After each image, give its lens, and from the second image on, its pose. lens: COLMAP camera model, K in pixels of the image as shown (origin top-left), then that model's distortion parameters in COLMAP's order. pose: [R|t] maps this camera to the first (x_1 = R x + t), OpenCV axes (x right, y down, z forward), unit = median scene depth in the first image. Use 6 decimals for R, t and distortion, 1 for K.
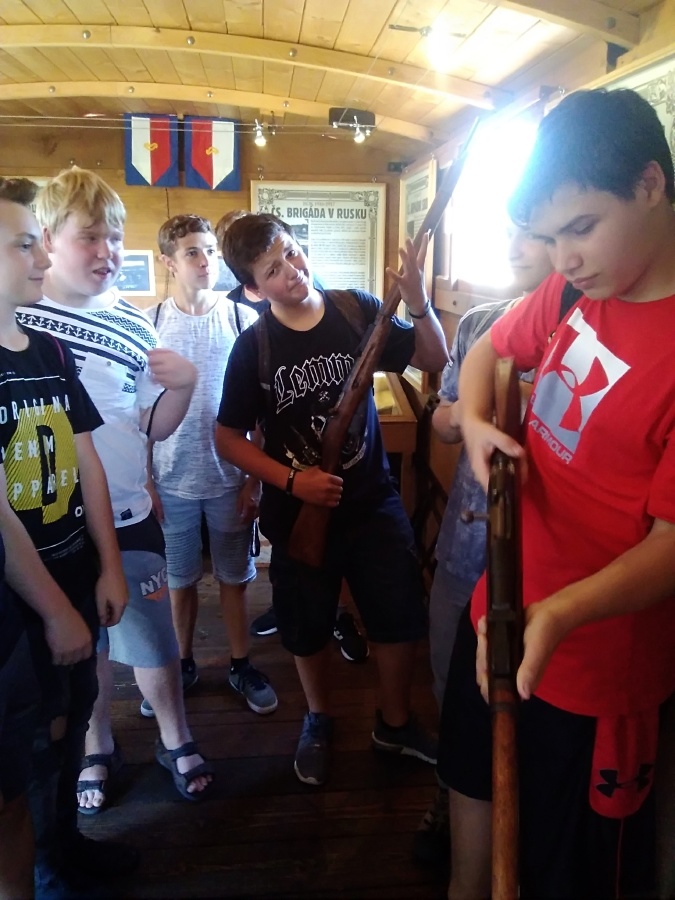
lens RADIAL K [[775.7, 0, 338.5], [0, 775.7, 457.5], [0, 0, 1]] dist [0.054956, -0.098611]
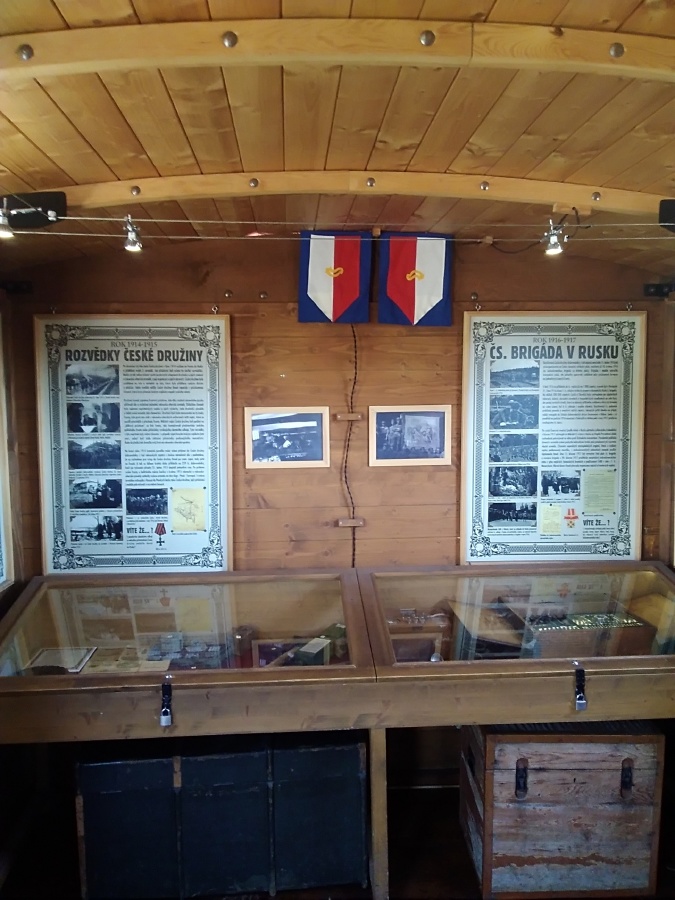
lens RADIAL K [[775.7, 0, 339.6], [0, 775.7, 448.8], [0, 0, 1]] dist [0.054956, -0.098611]
pose [[0.998703, -0.014284, -0.048872, -0.223815], [0.005692, 0.985148, -0.171615, -0.117165], [0.050598, 0.171114, 0.983951, 0.334726]]
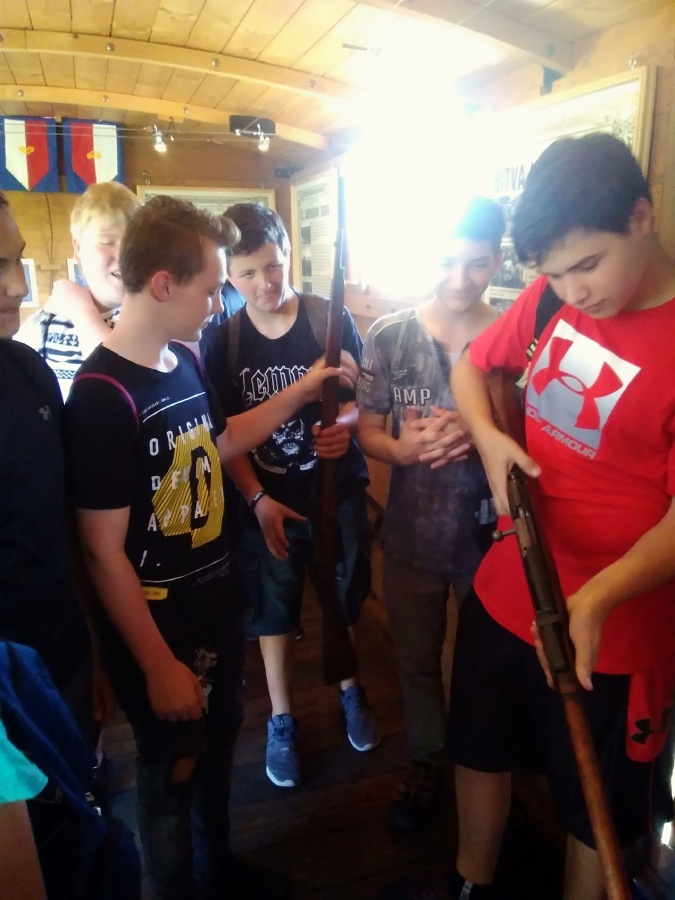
lens RADIAL K [[775.7, 0, 342.7], [0, 775.7, 453.6], [0, 0, 1]] dist [0.054956, -0.098611]
pose [[0.978677, -0.065150, 0.194797, -0.081968], [0.065857, 0.997825, 0.002854, -0.008934], [-0.194559, 0.010036, 0.980839, -0.001349]]
